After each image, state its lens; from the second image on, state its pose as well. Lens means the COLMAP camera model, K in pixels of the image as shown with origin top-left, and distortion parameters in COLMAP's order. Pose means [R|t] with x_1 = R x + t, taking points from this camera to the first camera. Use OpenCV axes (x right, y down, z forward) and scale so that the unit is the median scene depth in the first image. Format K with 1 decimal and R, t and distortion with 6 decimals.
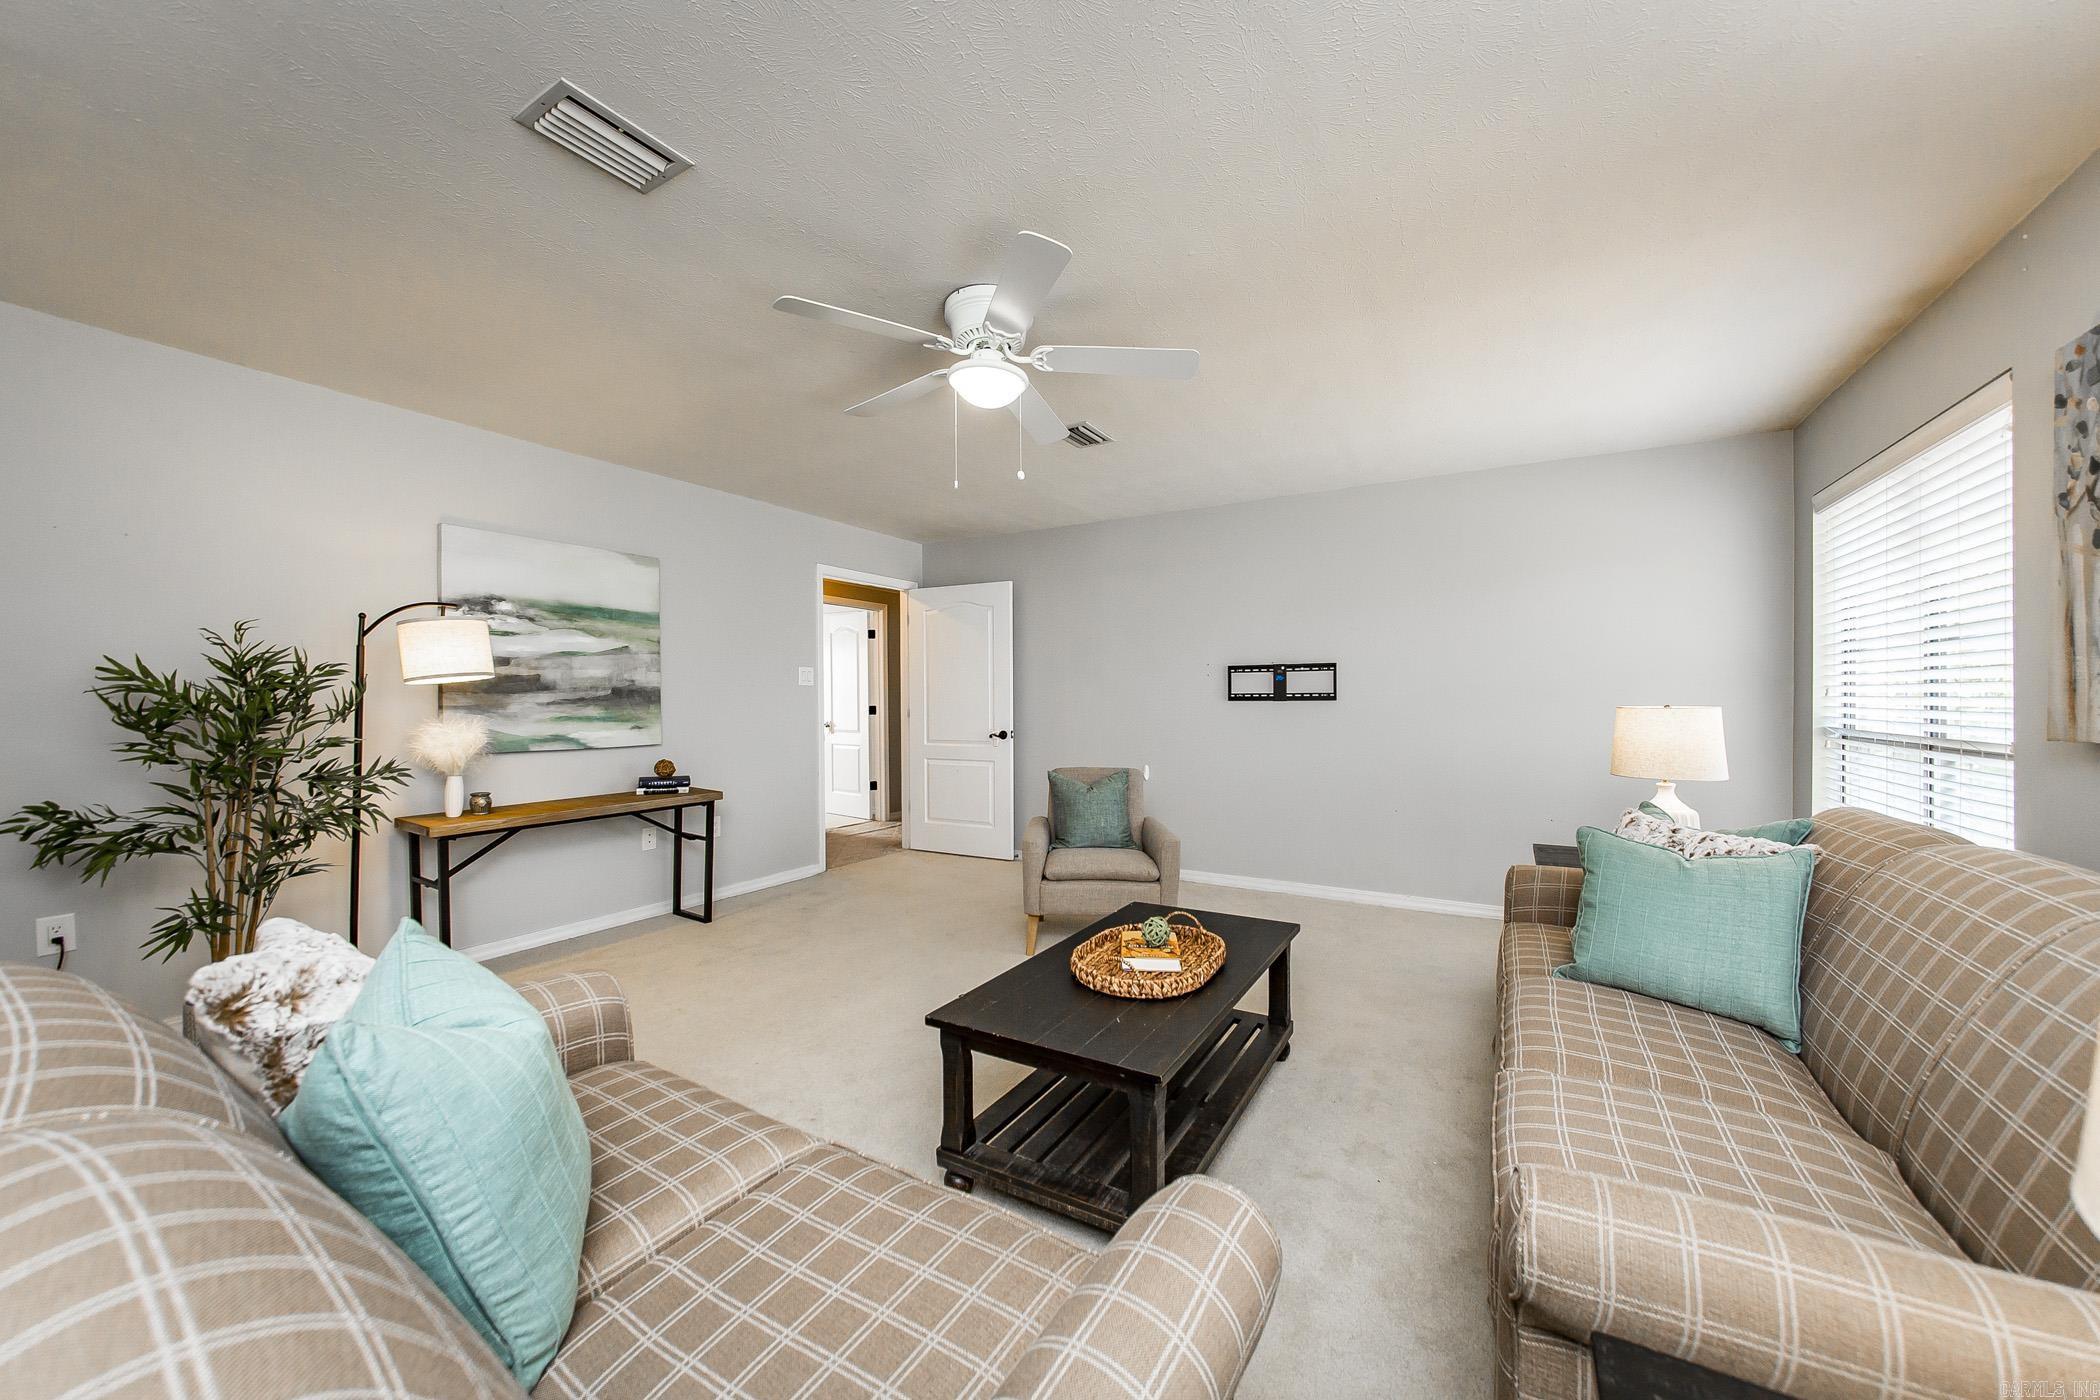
lens RADIAL K [[768.0, 0, 1052.7], [0, 768.0, 691.0], [0, 0, 1]] dist [-0.001226, -0.000144]
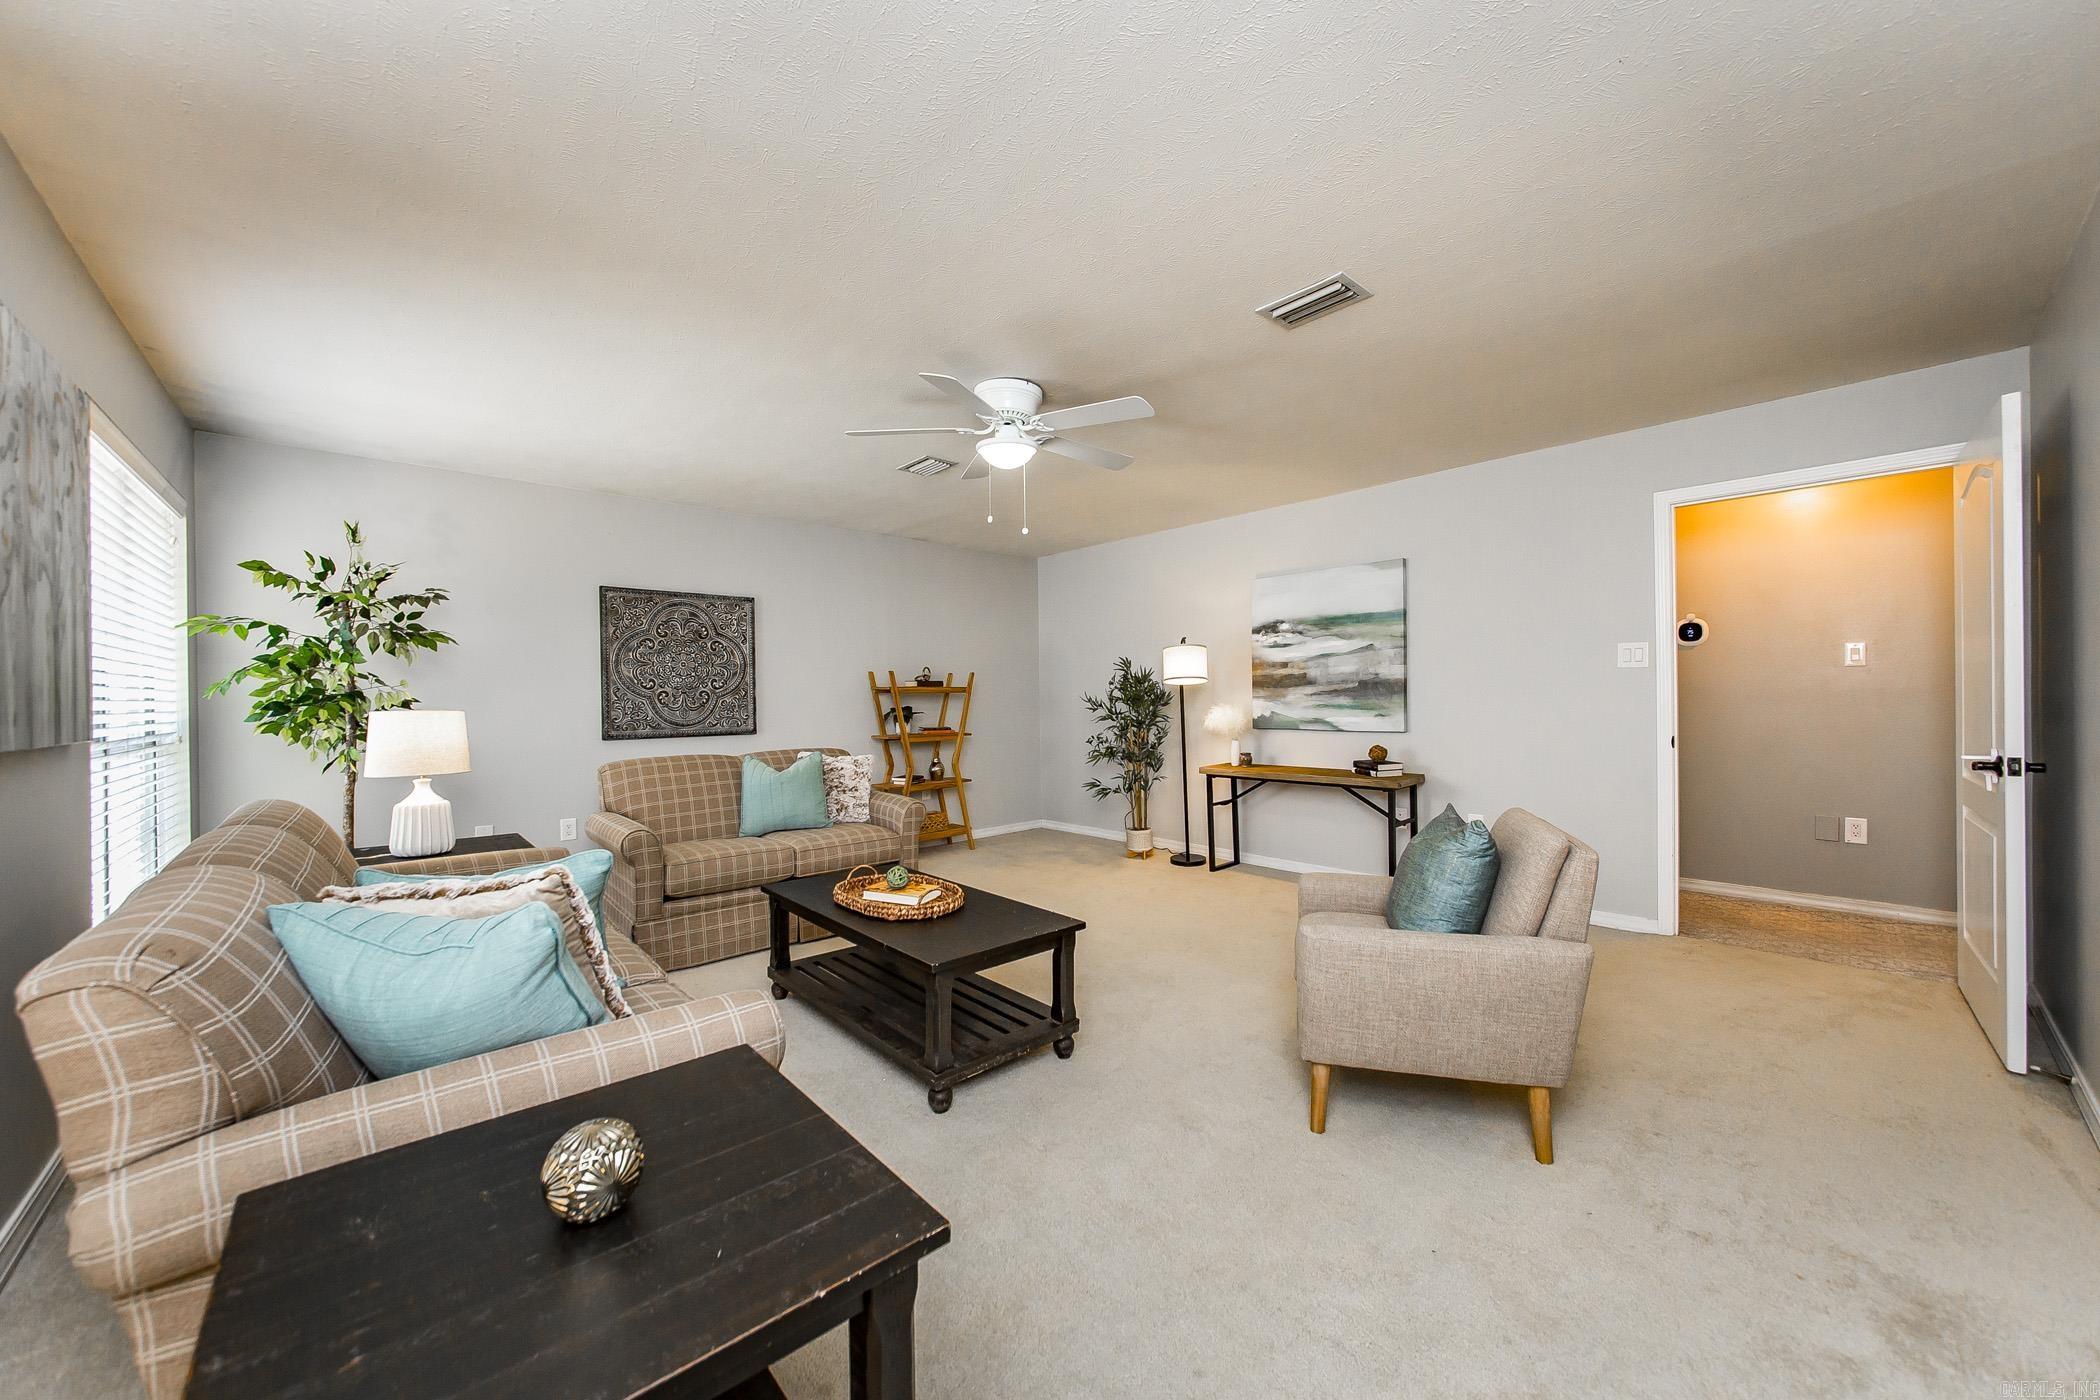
lens RADIAL K [[768.0, 0, 1049.0], [0, 768.0, 698.8], [0, 0, 1]] dist [-0.001226, -0.000144]
pose [[-0.300891, 0.013614, -0.953561, 0.728017], [0.028244, 0.999587, 0.005359, 0.003980], [0.953240, -0.025320, -0.301151, 0.937964]]
